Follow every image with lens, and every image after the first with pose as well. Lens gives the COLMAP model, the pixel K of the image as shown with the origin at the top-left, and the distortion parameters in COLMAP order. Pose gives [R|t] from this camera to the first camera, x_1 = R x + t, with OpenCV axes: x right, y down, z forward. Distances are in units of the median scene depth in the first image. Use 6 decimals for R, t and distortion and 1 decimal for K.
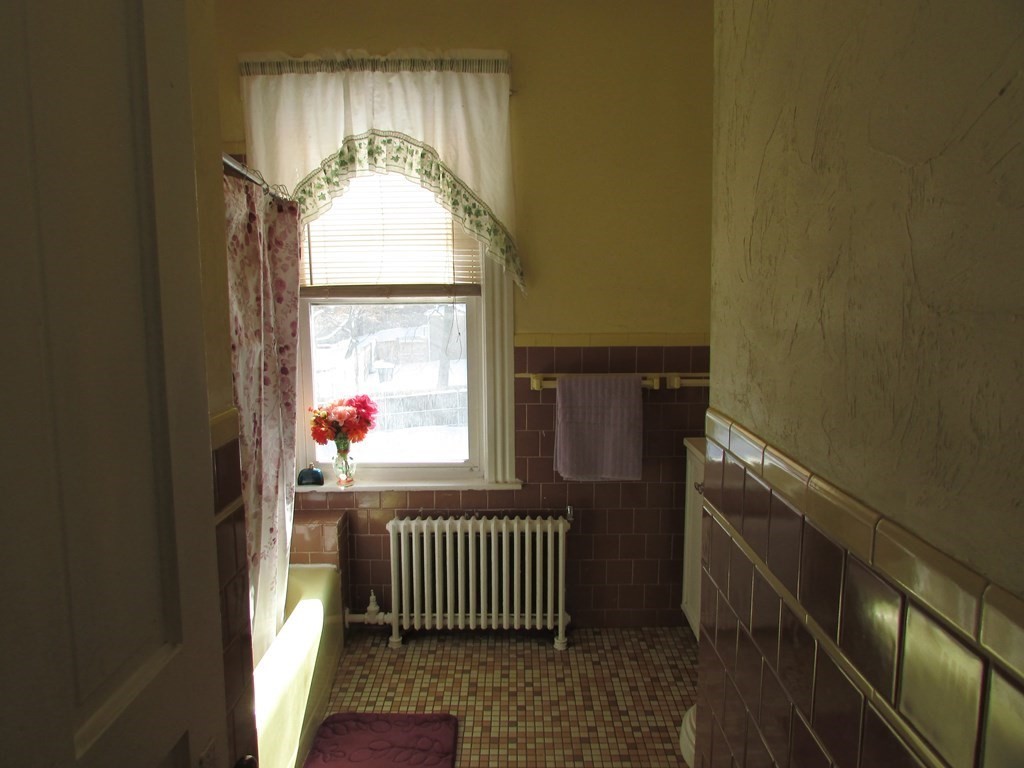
lens RADIAL K [[737.0, 0, 512.2], [0, 737.0, 381.8], [0, 0, 1]] dist [-0.011648, -0.002400]
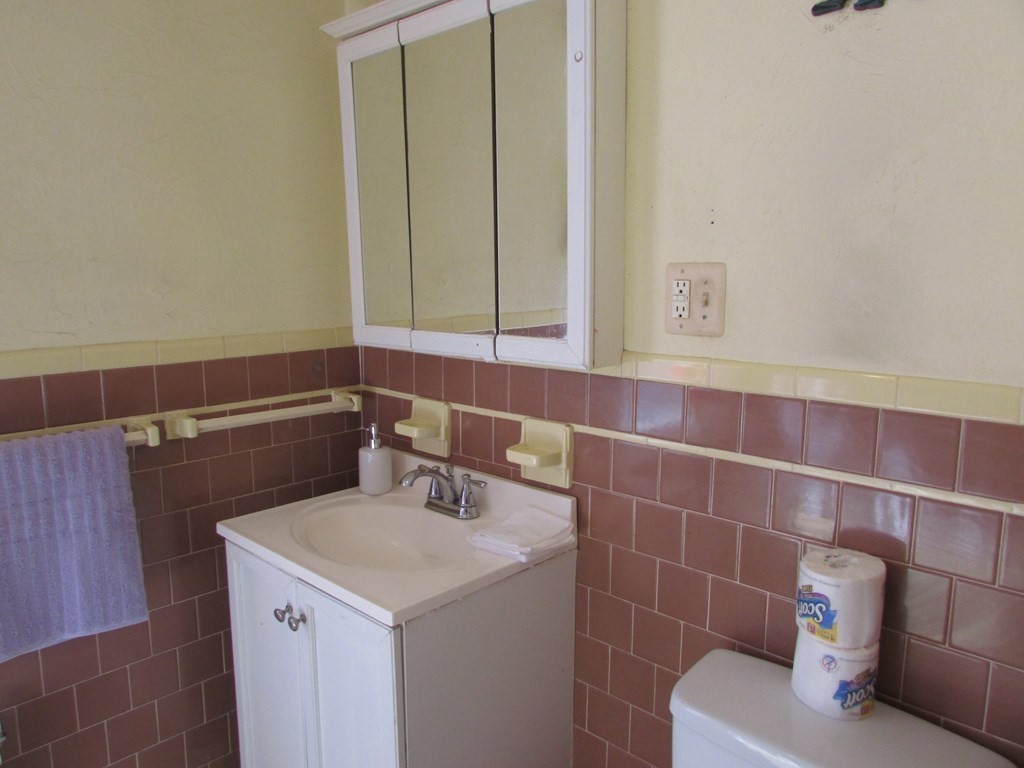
lens RADIAL K [[737.0, 0, 509.9], [0, 737.0, 383.1], [0, 0, 1]] dist [-0.011648, -0.002400]
pose [[0.685636, -0.112974, 0.719125, -0.007905], [0.094121, 0.993350, 0.066316, -0.046945], [-0.721834, 0.022216, 0.691709, 0.438379]]
